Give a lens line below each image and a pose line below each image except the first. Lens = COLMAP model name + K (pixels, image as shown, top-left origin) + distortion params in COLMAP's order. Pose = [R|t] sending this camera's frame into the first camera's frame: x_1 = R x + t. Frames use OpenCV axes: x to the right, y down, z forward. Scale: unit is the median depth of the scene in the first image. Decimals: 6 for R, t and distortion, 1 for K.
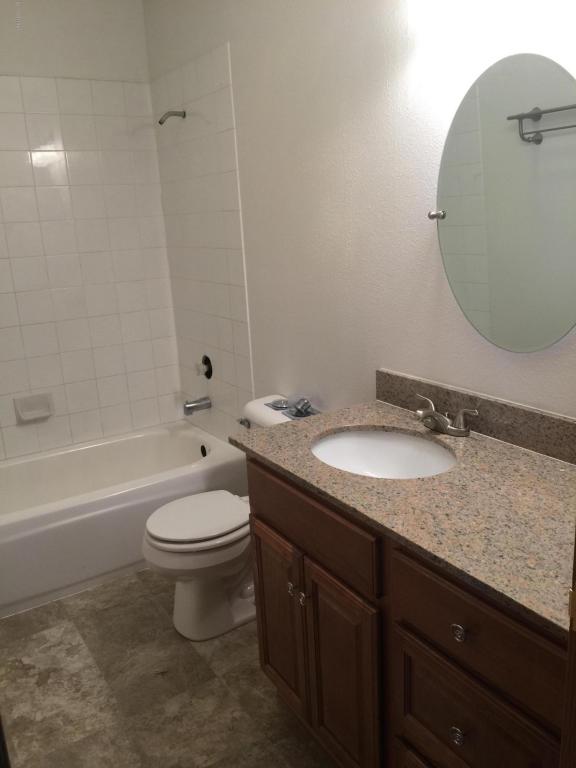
lens RADIAL K [[655.5, 0, 288.0], [0, 655.5, 377.6], [0, 0, 1]] dist [0.086302, -0.127261]
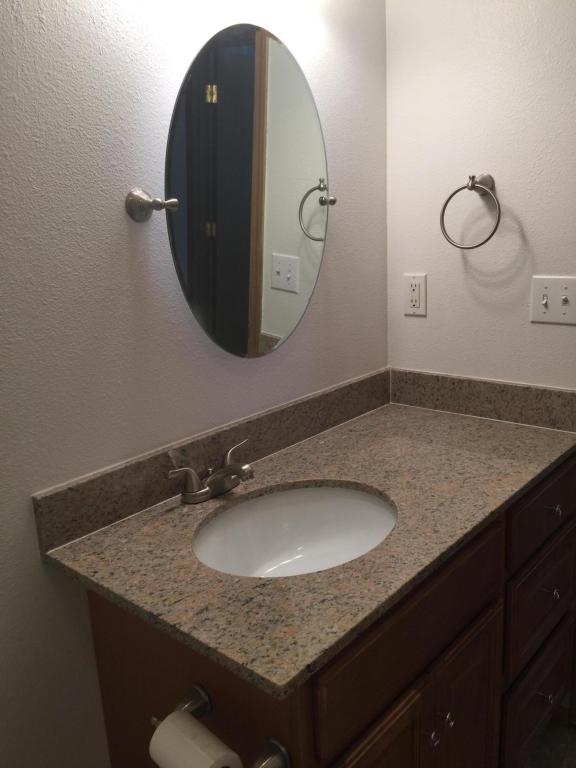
lens RADIAL K [[655.5, 0, 288.0], [0, 655.5, 377.6], [0, 0, 1]] dist [0.086302, -0.127261]
pose [[-0.294472, -0.175467, 0.939413, -0.548798], [0.280745, 0.923742, 0.260544, -0.247191], [-0.913492, 0.340459, -0.222755, 1.200666]]
